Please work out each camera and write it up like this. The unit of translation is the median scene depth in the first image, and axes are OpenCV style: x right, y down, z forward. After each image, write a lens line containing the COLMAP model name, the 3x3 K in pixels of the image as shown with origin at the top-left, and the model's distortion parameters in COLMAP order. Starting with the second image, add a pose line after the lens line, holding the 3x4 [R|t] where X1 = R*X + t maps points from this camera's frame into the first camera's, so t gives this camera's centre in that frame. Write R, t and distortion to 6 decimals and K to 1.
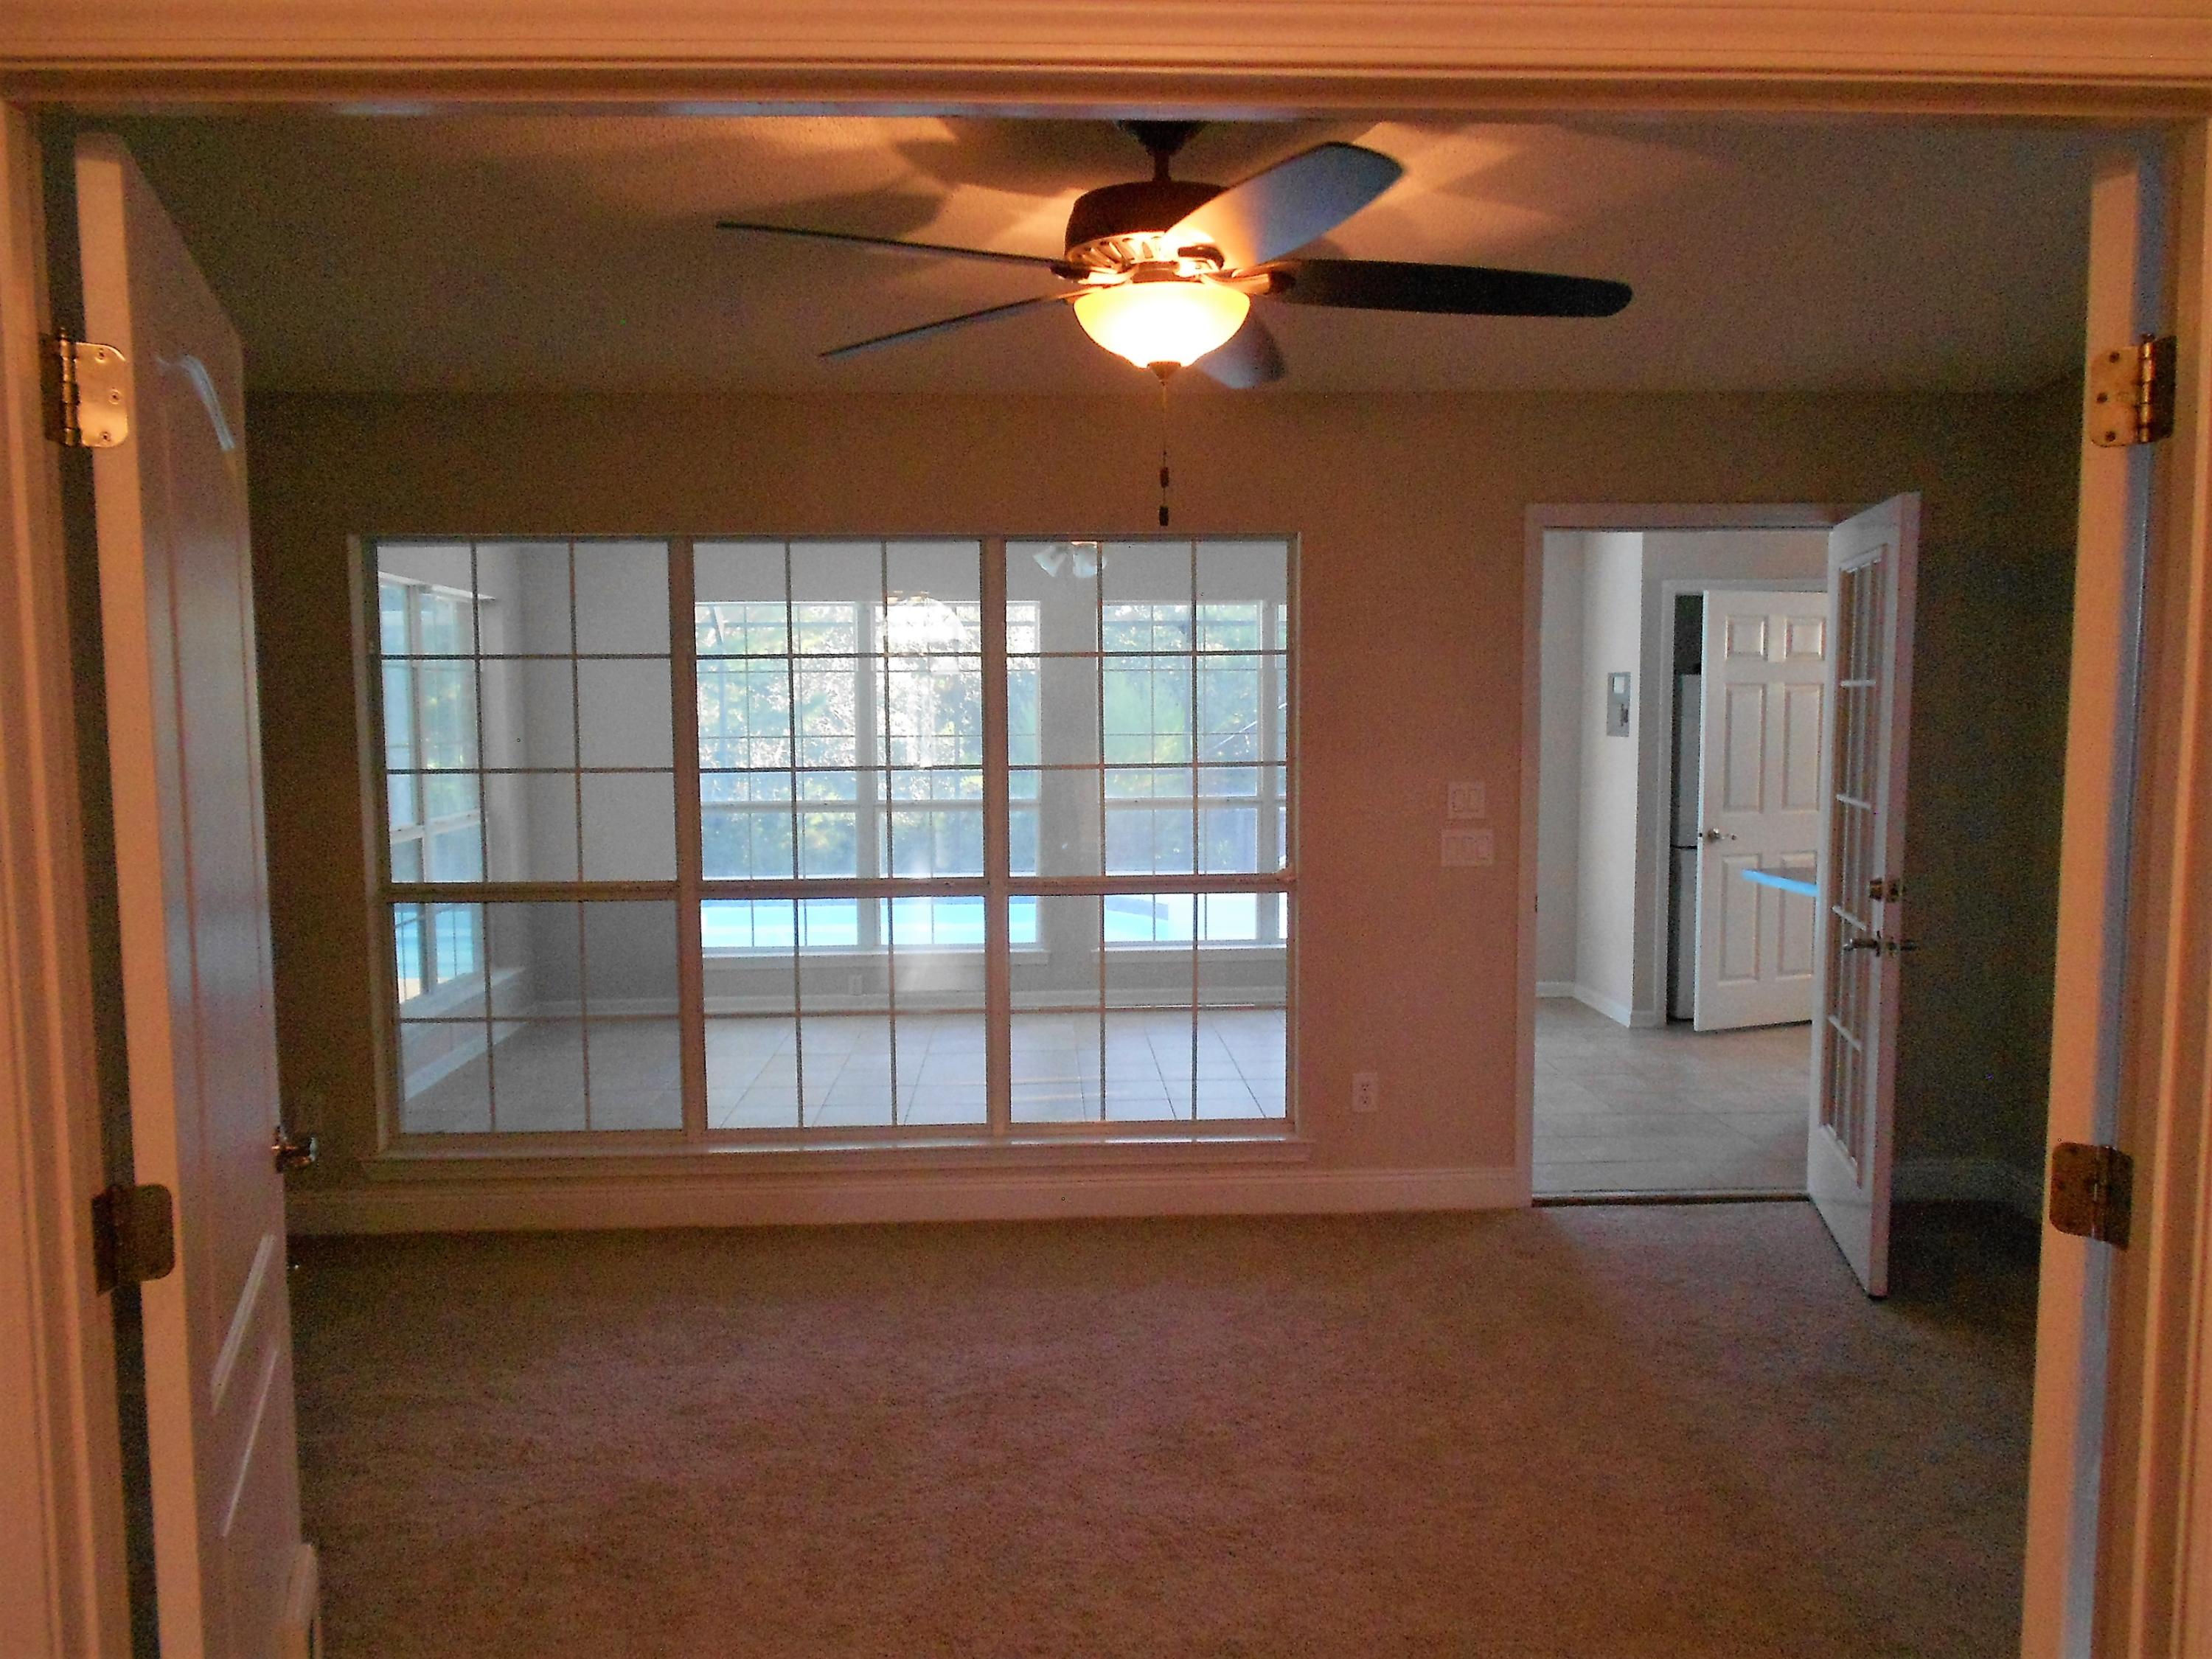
lens RADIAL K [[1720.2, 0, 1098.6], [0, 1720.2, 851.9], [0, 0, 1]] dist [-0.014414, 0.007302]
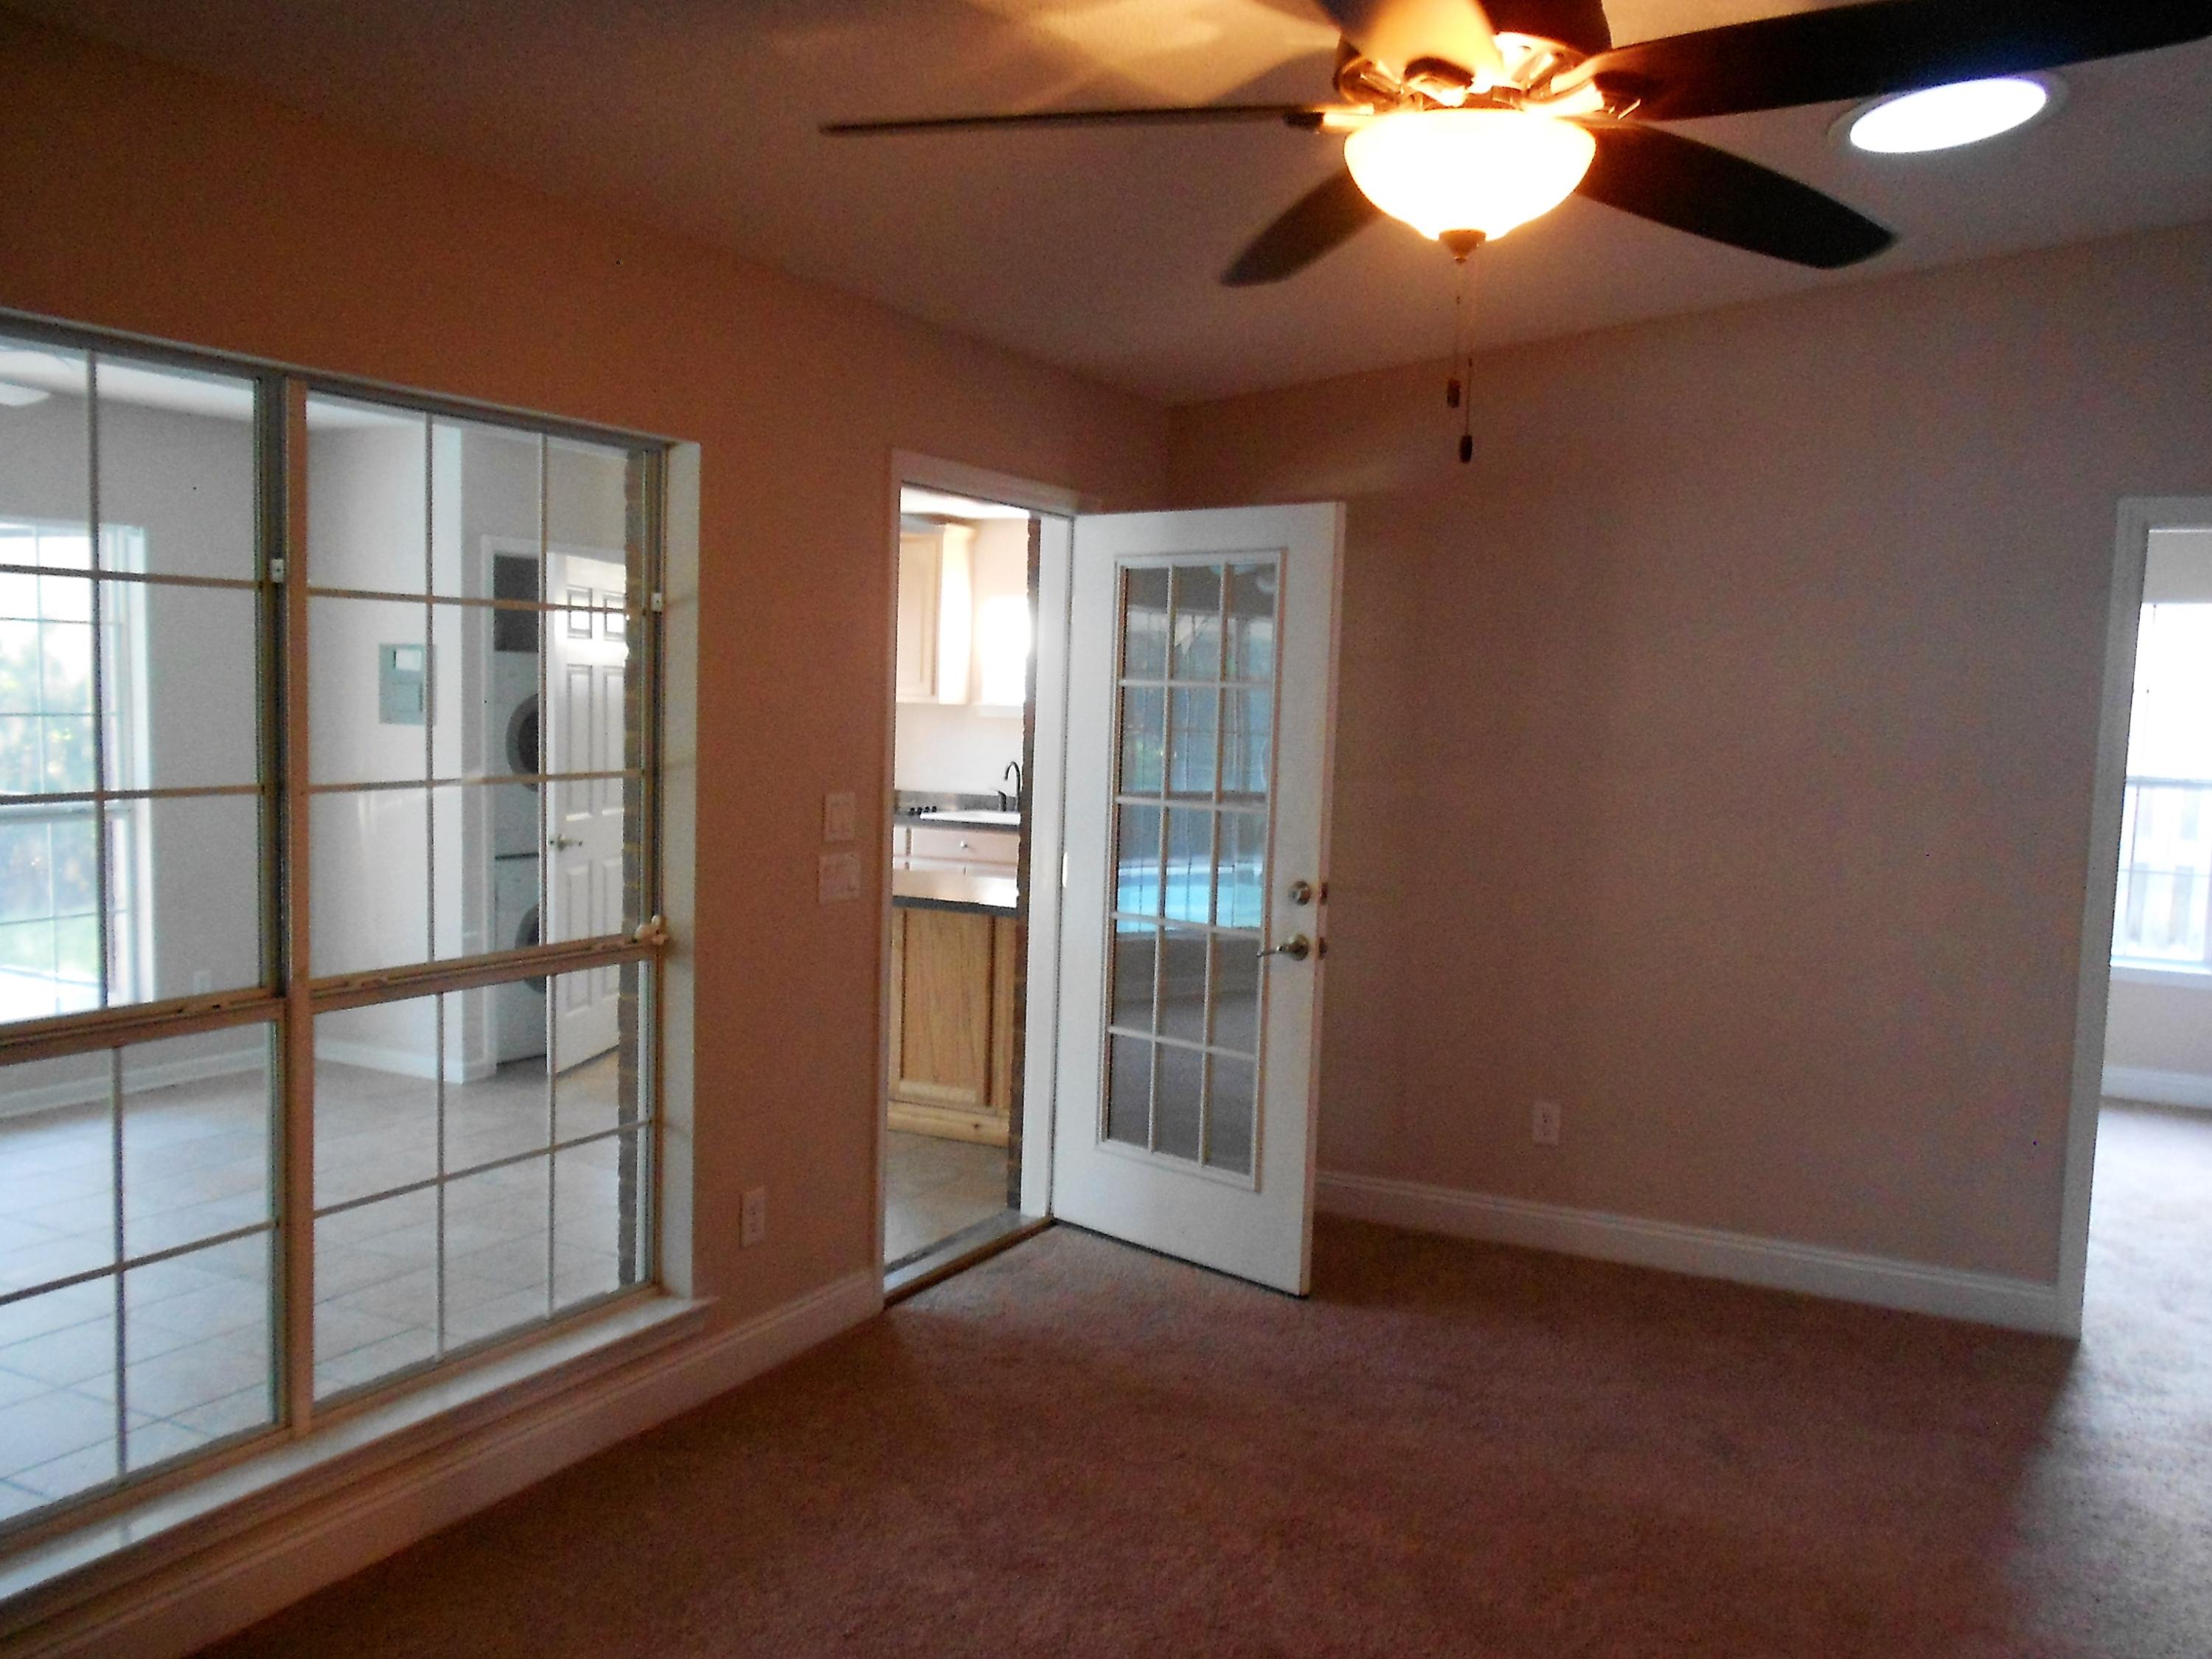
lens RADIAL K [[1817.0, 0, 1108.8], [0, 1817.0, 887.5], [0, 0, 1]] dist [0.010687, 0.003071]
pose [[0.518150, -0.070343, 0.852392, -0.422760], [0.044167, 0.997483, 0.055468, -0.038310], [-0.854149, 0.008906, 0.519953, 0.450228]]
